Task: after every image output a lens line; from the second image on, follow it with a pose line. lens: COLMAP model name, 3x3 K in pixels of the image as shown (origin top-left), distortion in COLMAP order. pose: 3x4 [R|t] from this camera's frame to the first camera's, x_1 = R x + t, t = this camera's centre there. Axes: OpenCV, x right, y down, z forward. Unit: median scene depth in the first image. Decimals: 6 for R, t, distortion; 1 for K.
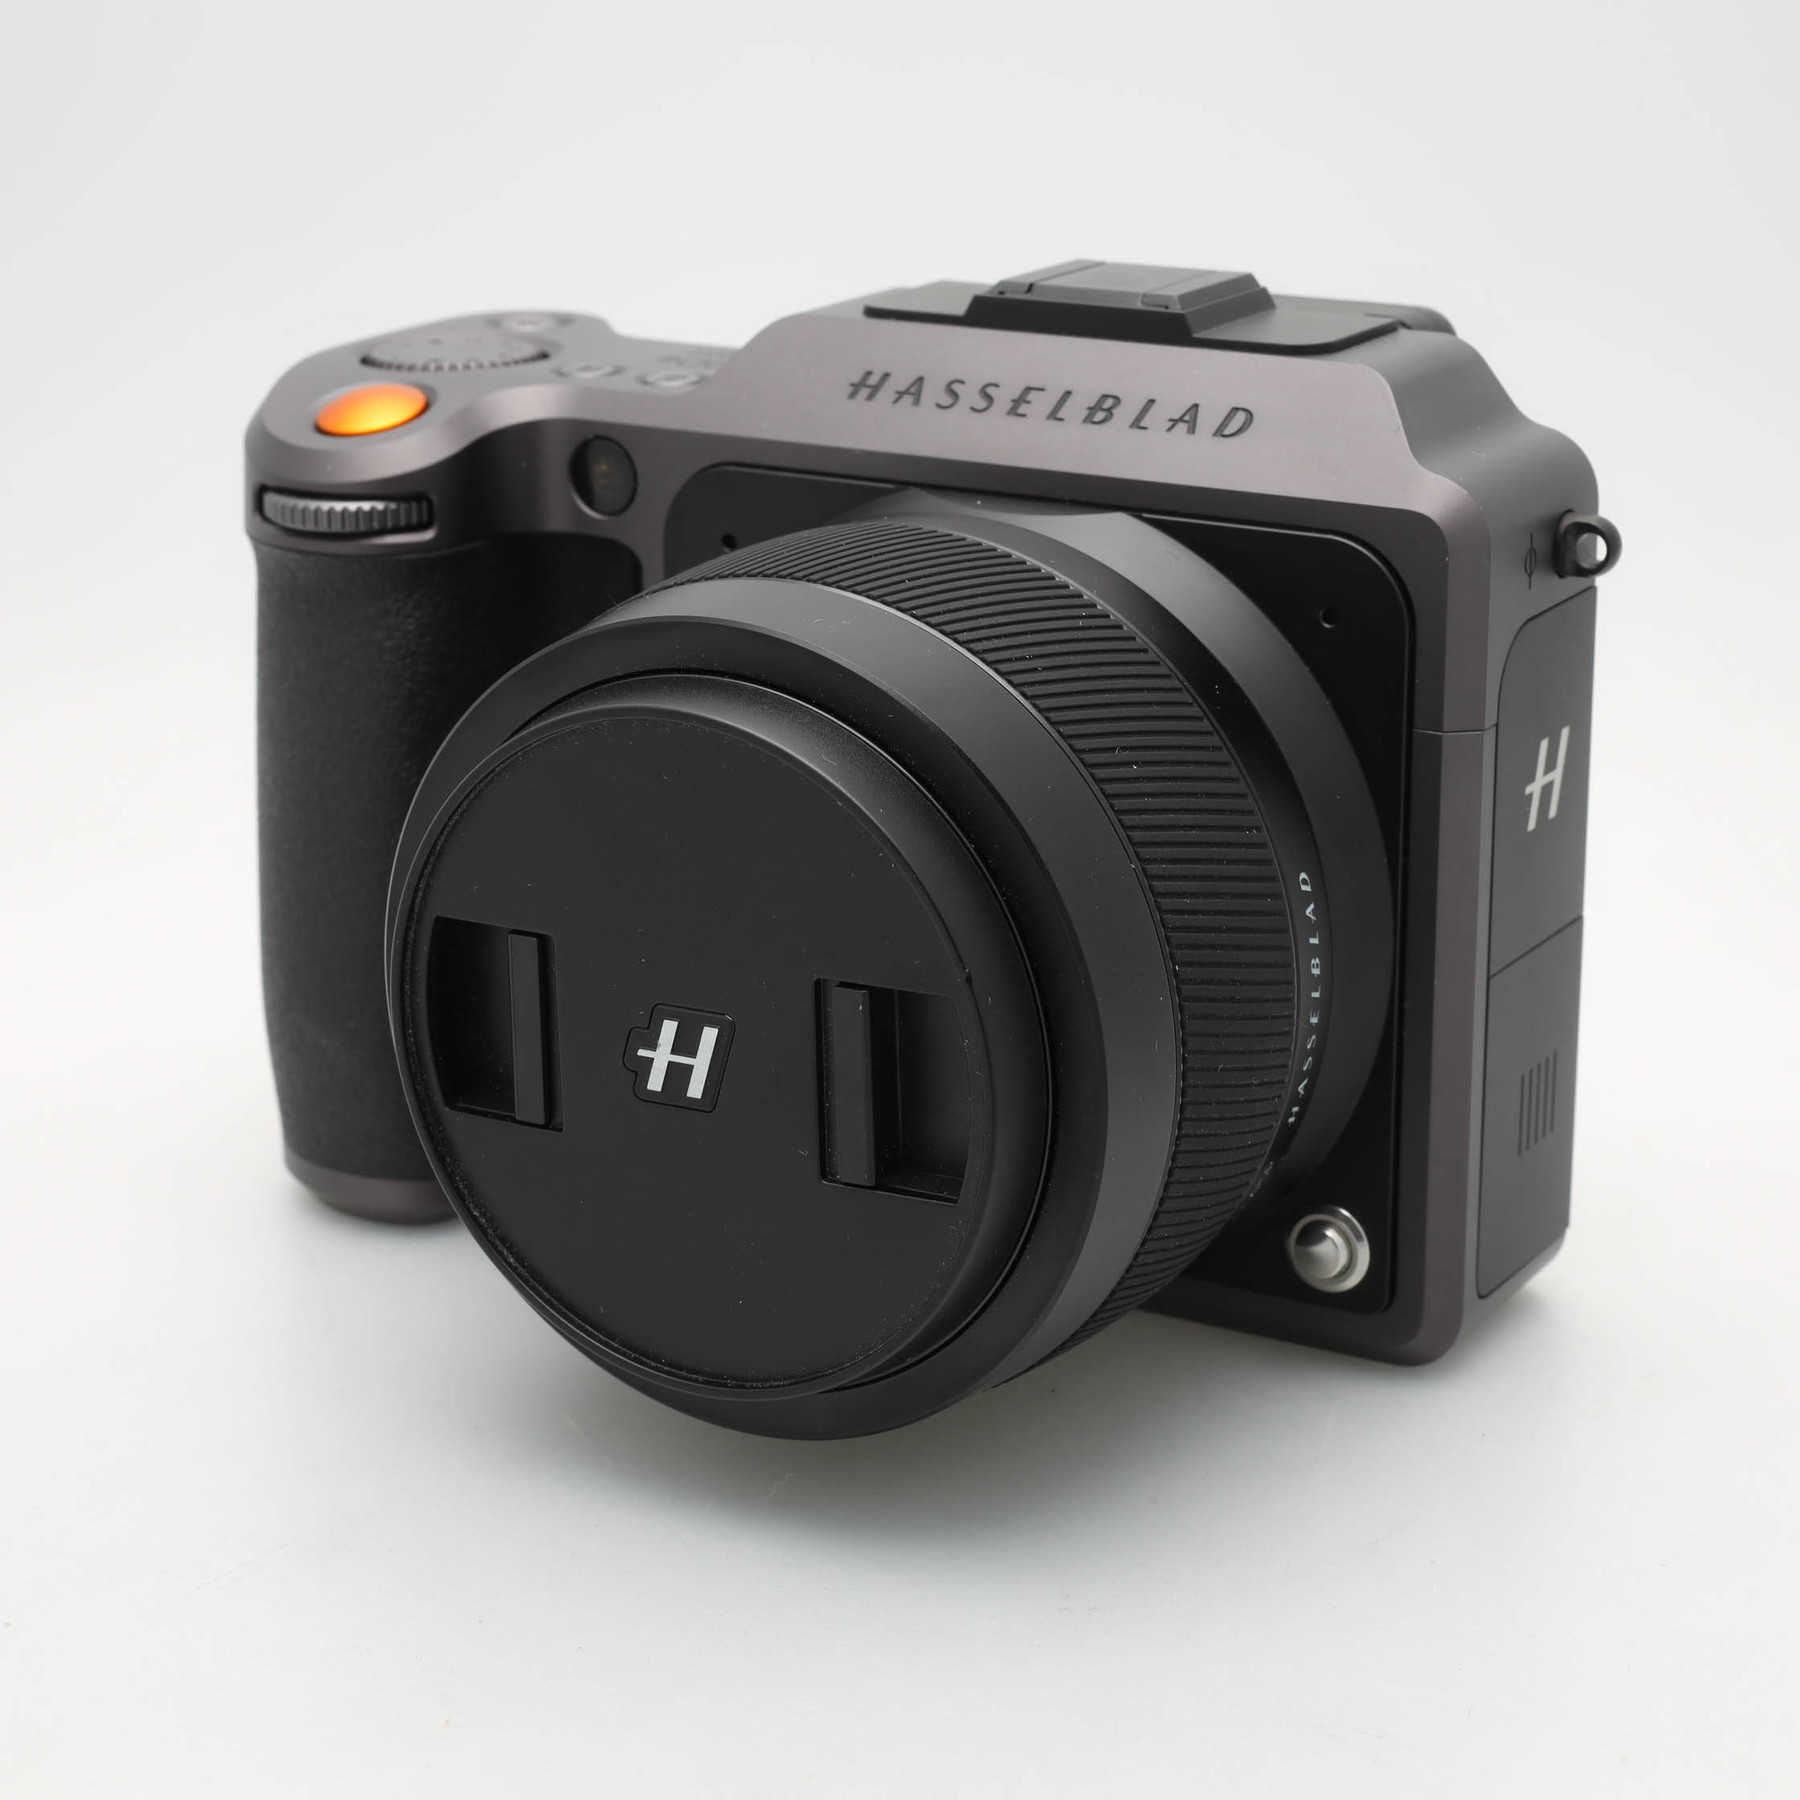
lens RADIAL K [[4193.6, 0, 900.0], [0, 4193.6, 900.0], [0, 0, 1]] dist [-0.057389, -0.427738]
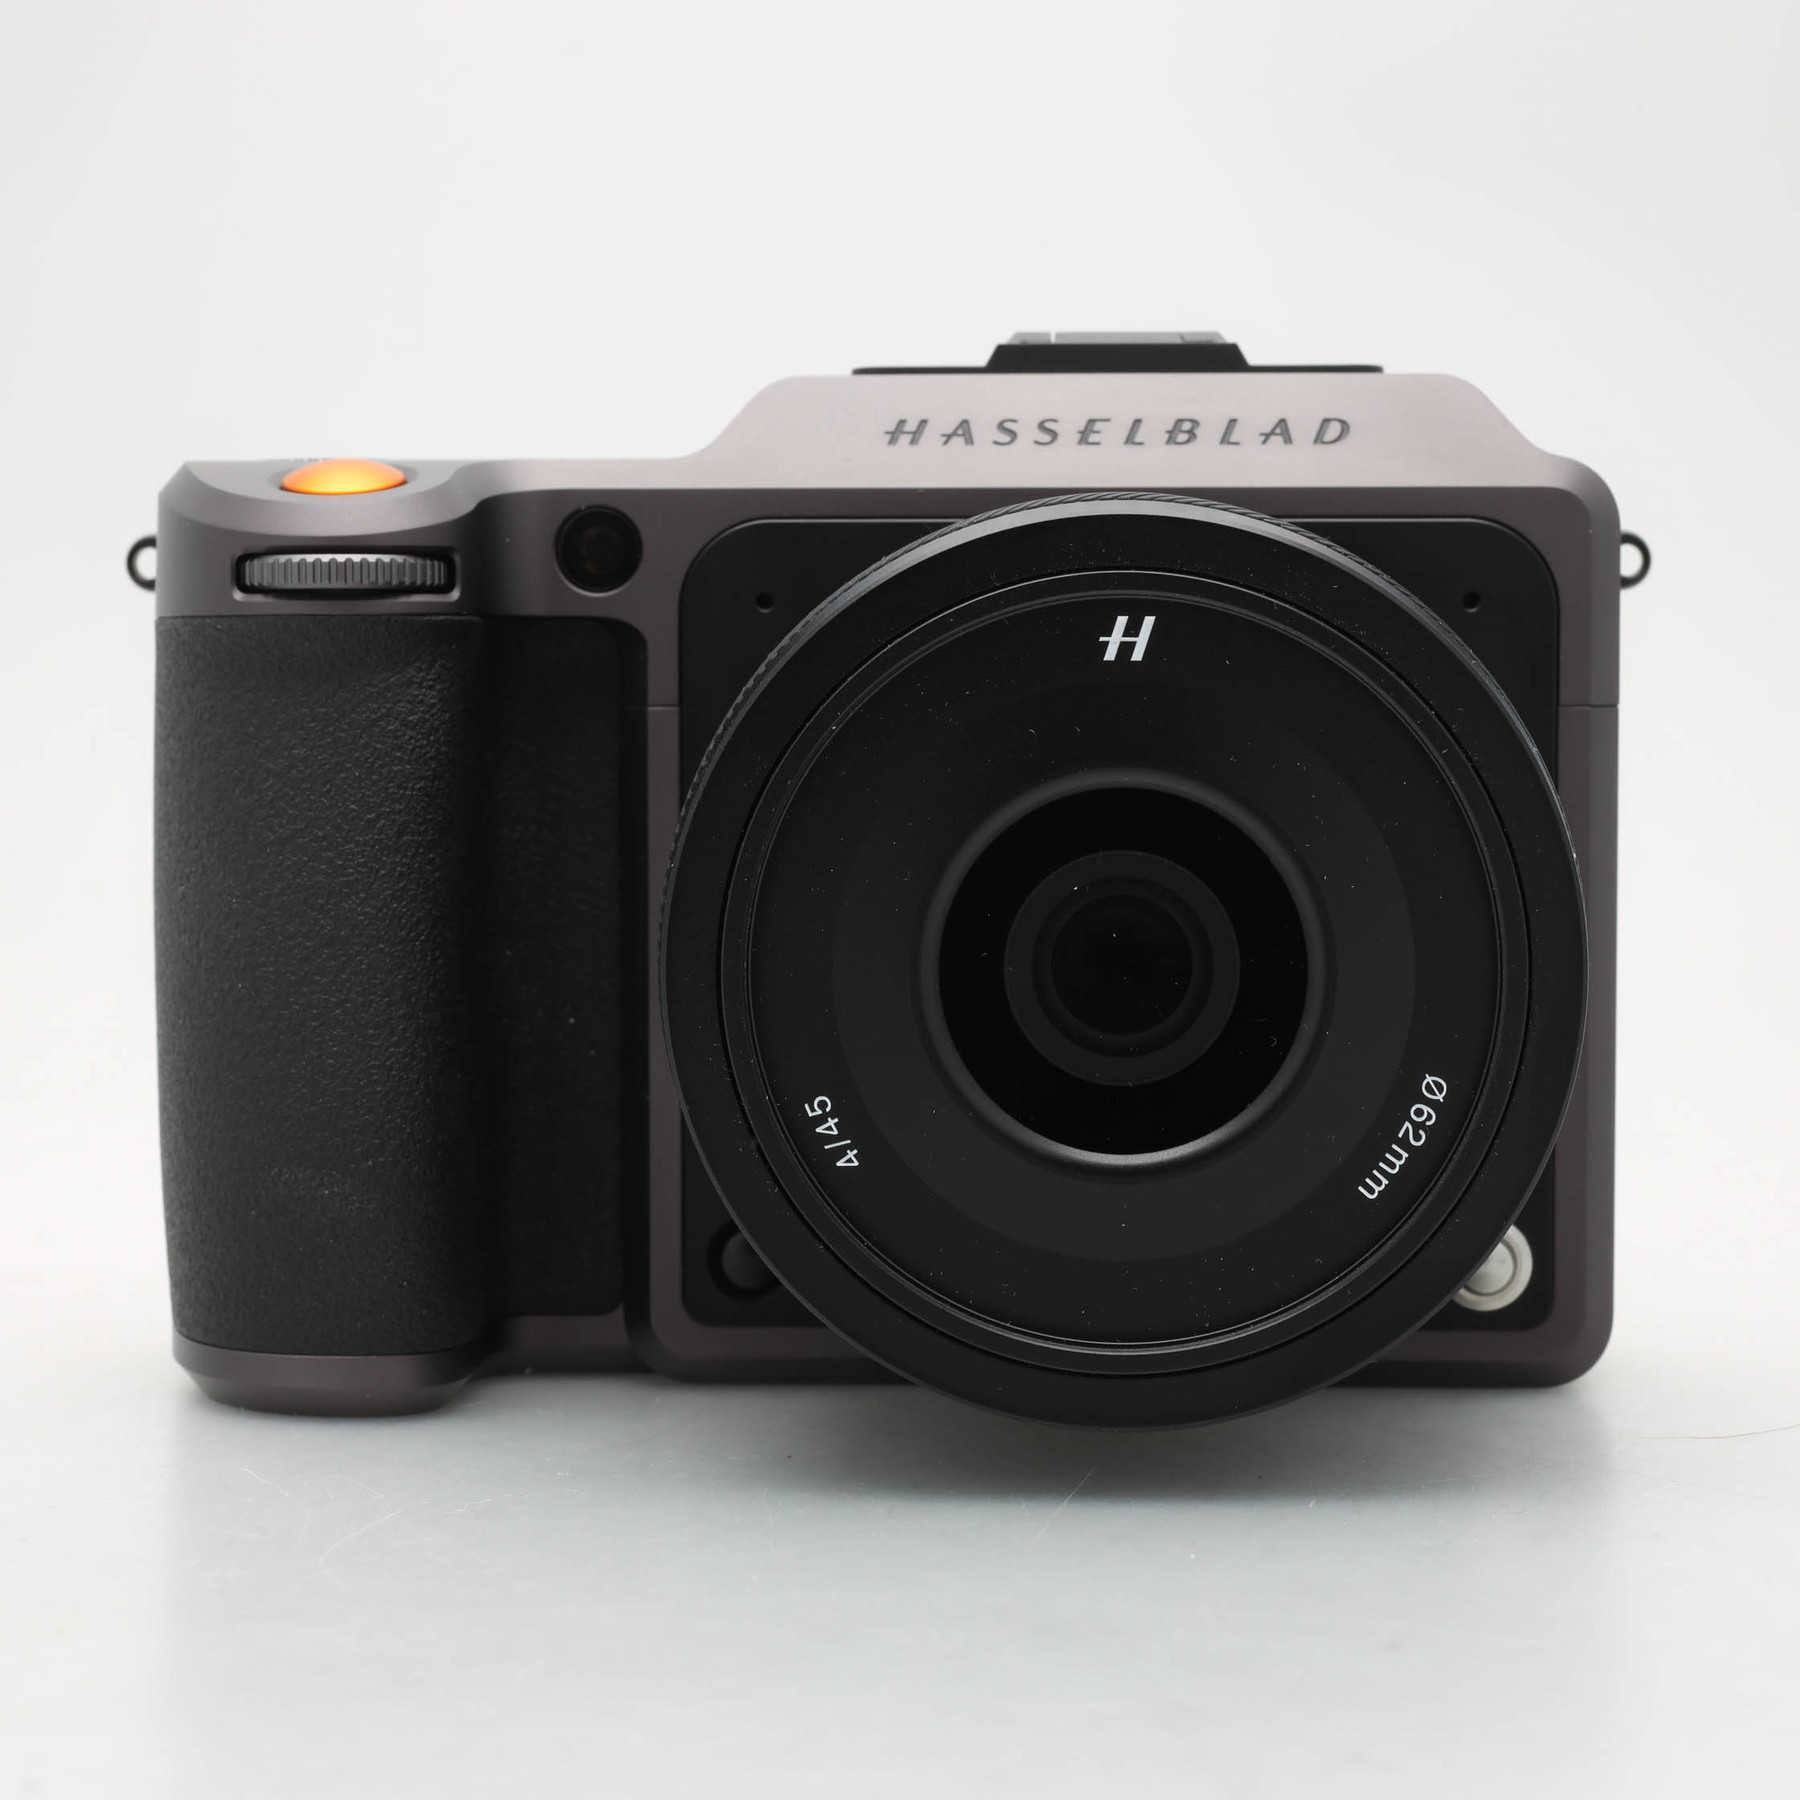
lens RADIAL K [[4193.6, 0, 900.0], [0, 4193.6, 900.0], [0, 0, 1]] dist [-0.057389, -0.427738]
pose [[0.881174, -0.021380, 0.472309, -0.471505], [0.136531, 0.967924, -0.210908, 0.186287], [-0.452650, 0.250331, 0.855829, 0.205864]]
